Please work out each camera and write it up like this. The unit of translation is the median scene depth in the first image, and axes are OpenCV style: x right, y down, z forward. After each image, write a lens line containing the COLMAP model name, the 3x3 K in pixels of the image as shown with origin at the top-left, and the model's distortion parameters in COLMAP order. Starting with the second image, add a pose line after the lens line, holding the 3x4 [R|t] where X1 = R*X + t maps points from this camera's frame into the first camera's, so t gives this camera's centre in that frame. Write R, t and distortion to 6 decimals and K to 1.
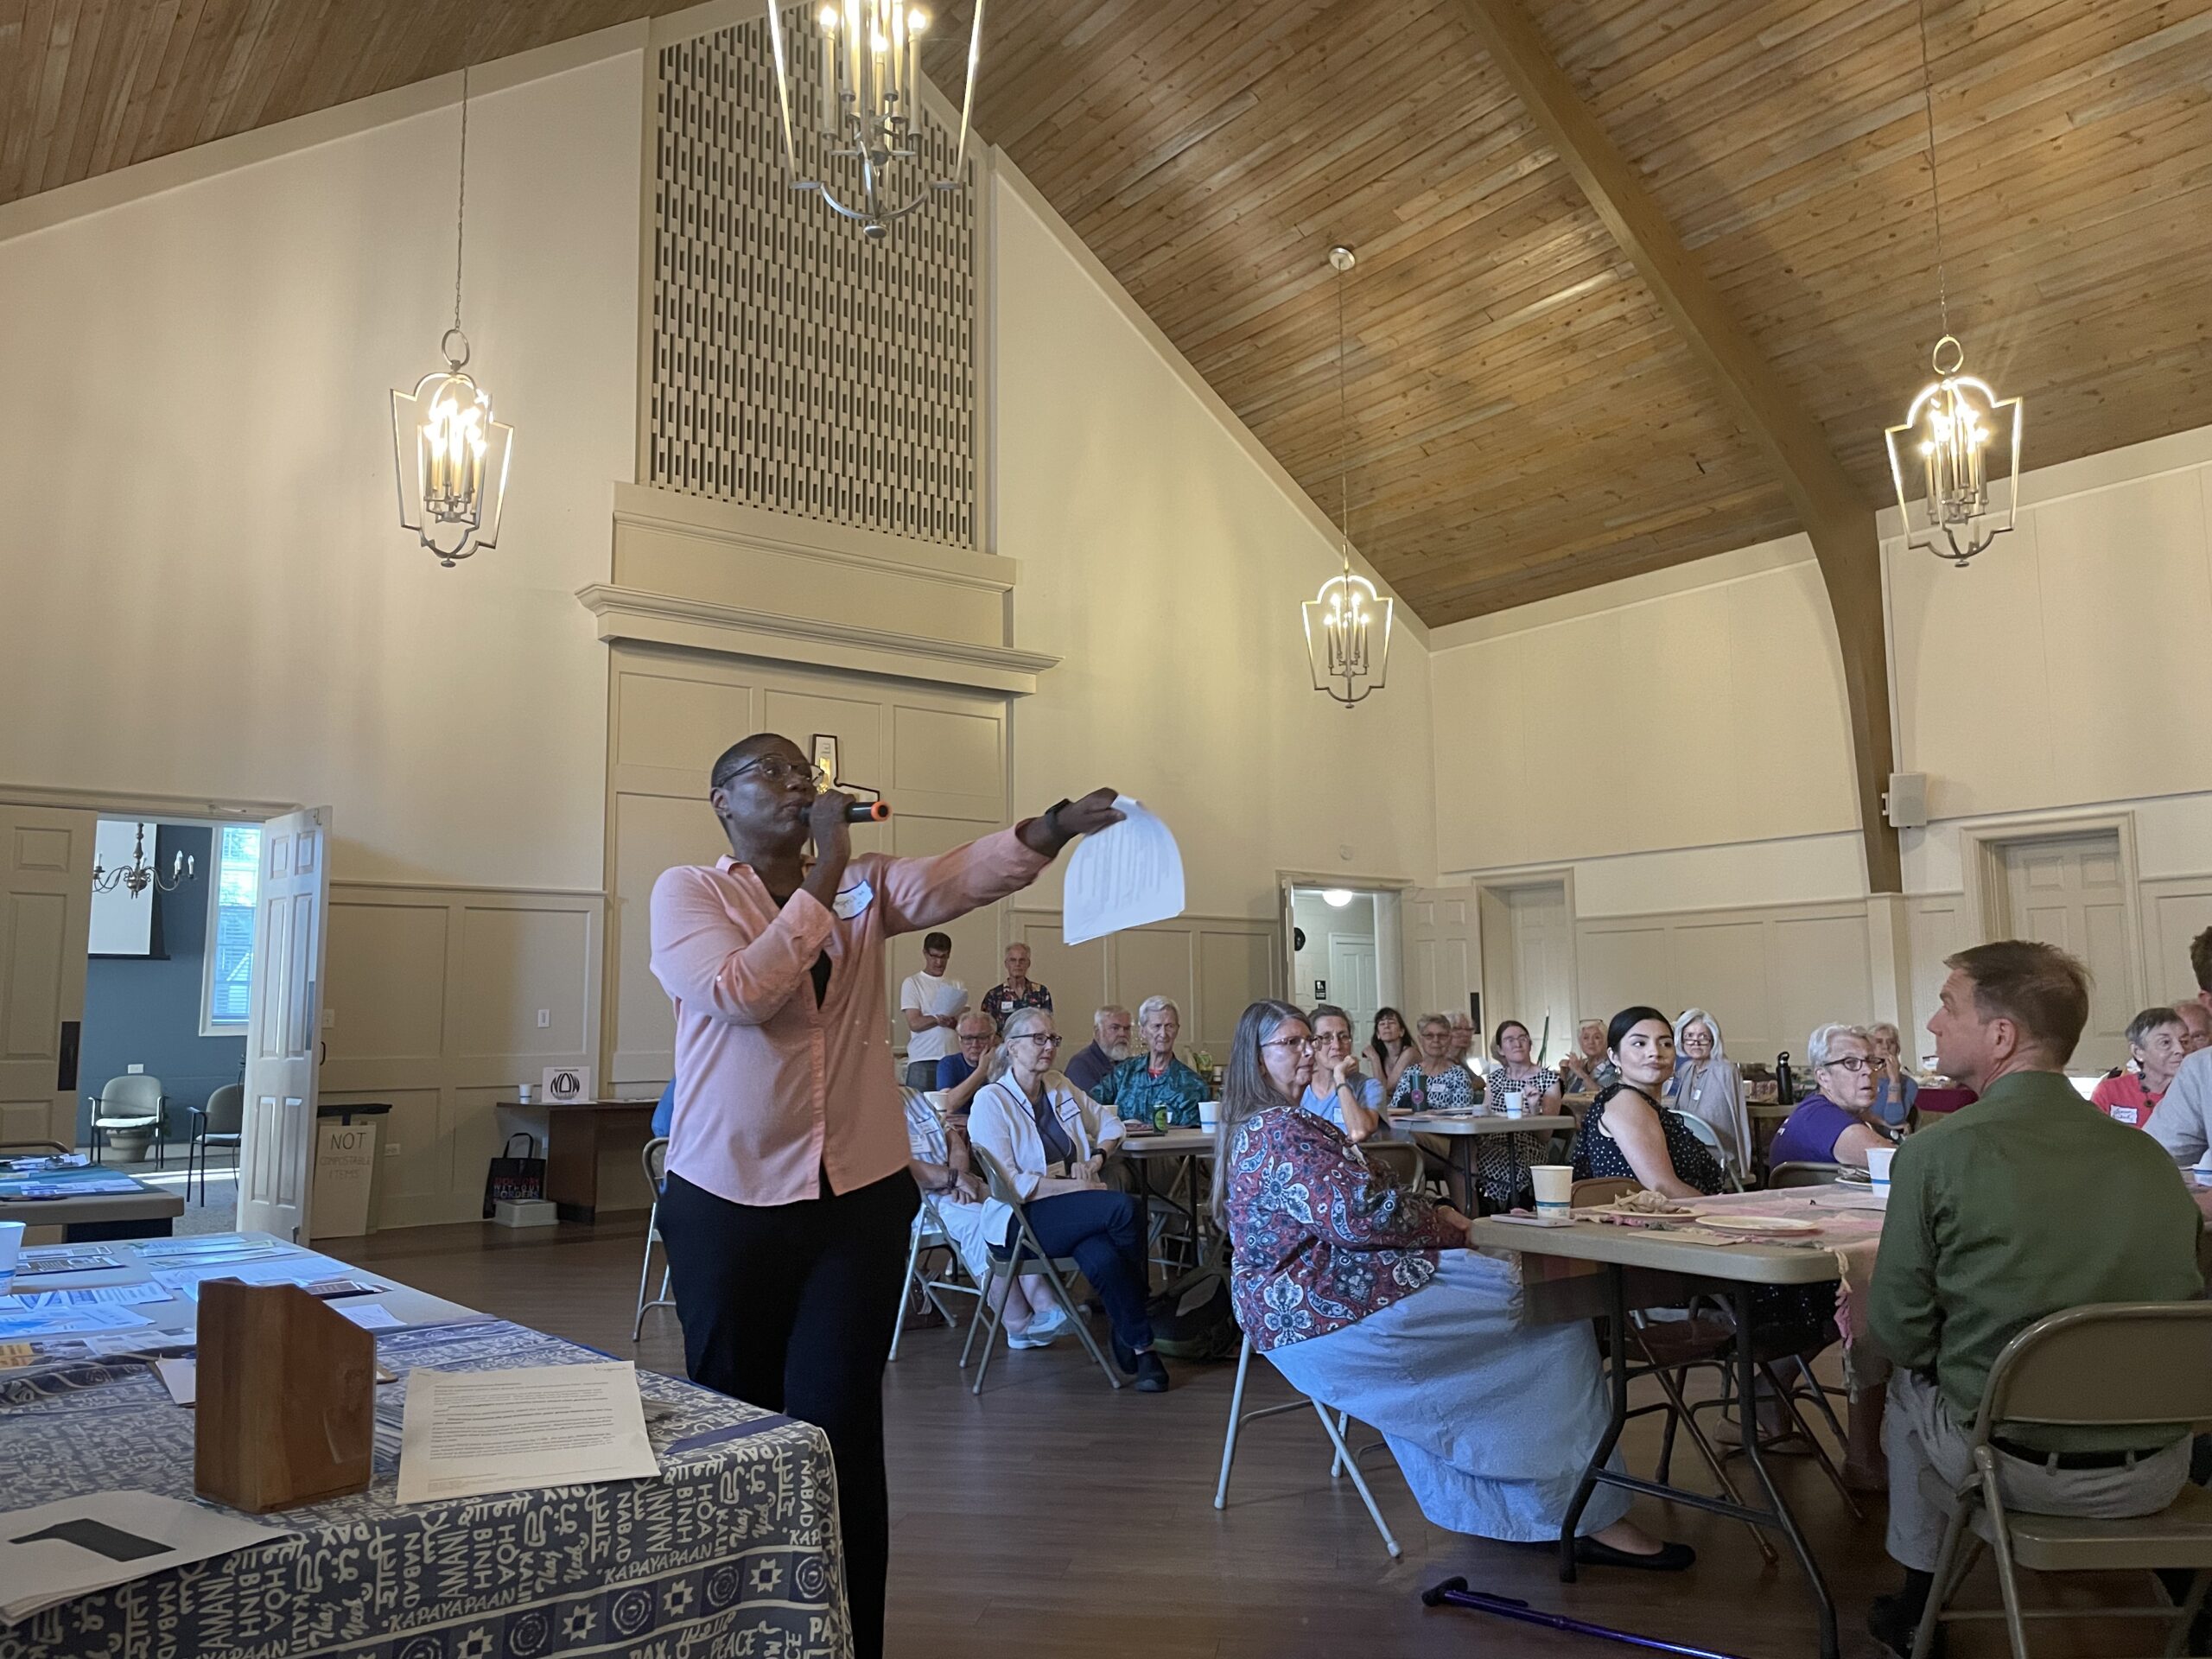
lens RADIAL K [[1651.2, 0, 1109.6], [0, 1651.2, 820.2], [0, 0, 1]] dist [-0.006231, -0.010145]
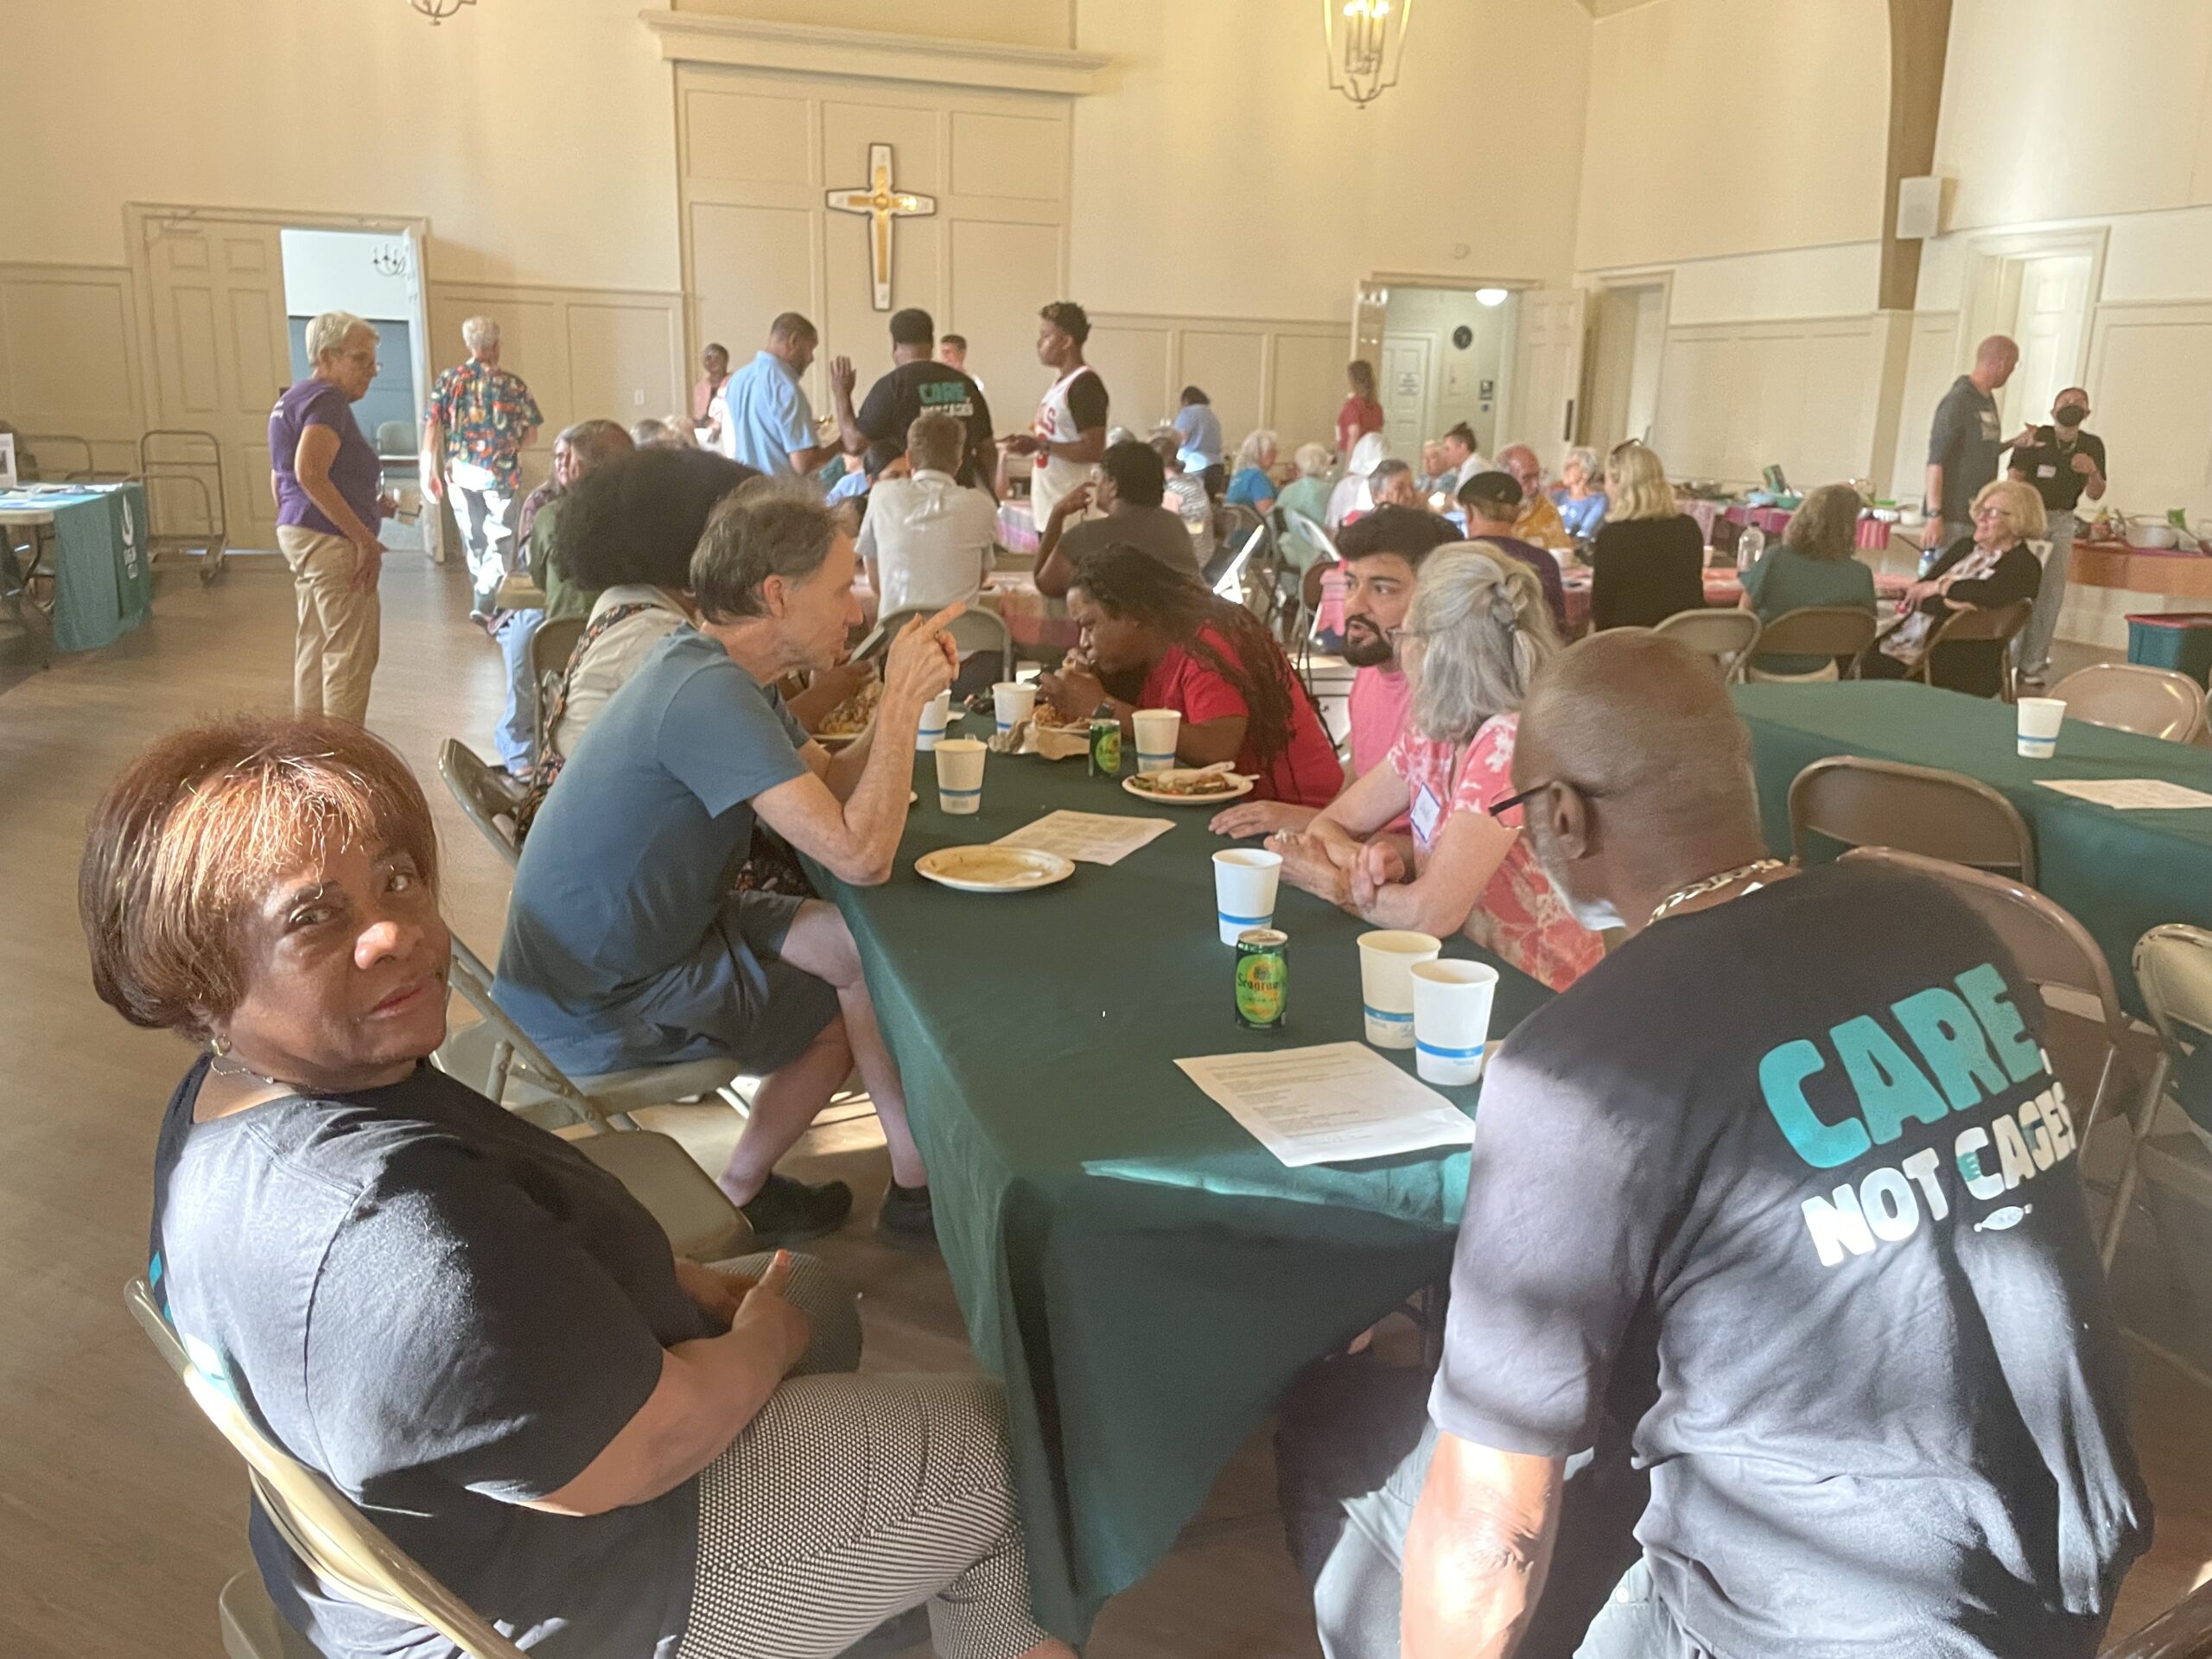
lens RADIAL K [[1777.4, 0, 1116.1], [0, 1777.4, 838.8], [0, 0, 1]] dist [0.038432, -0.058609]
pose [[0.948344, 0.107560, -0.298453, 0.384364], [0.005101, 0.935478, 0.353347, -0.037716], [0.317202, -0.336617, 0.886607, -0.167119]]
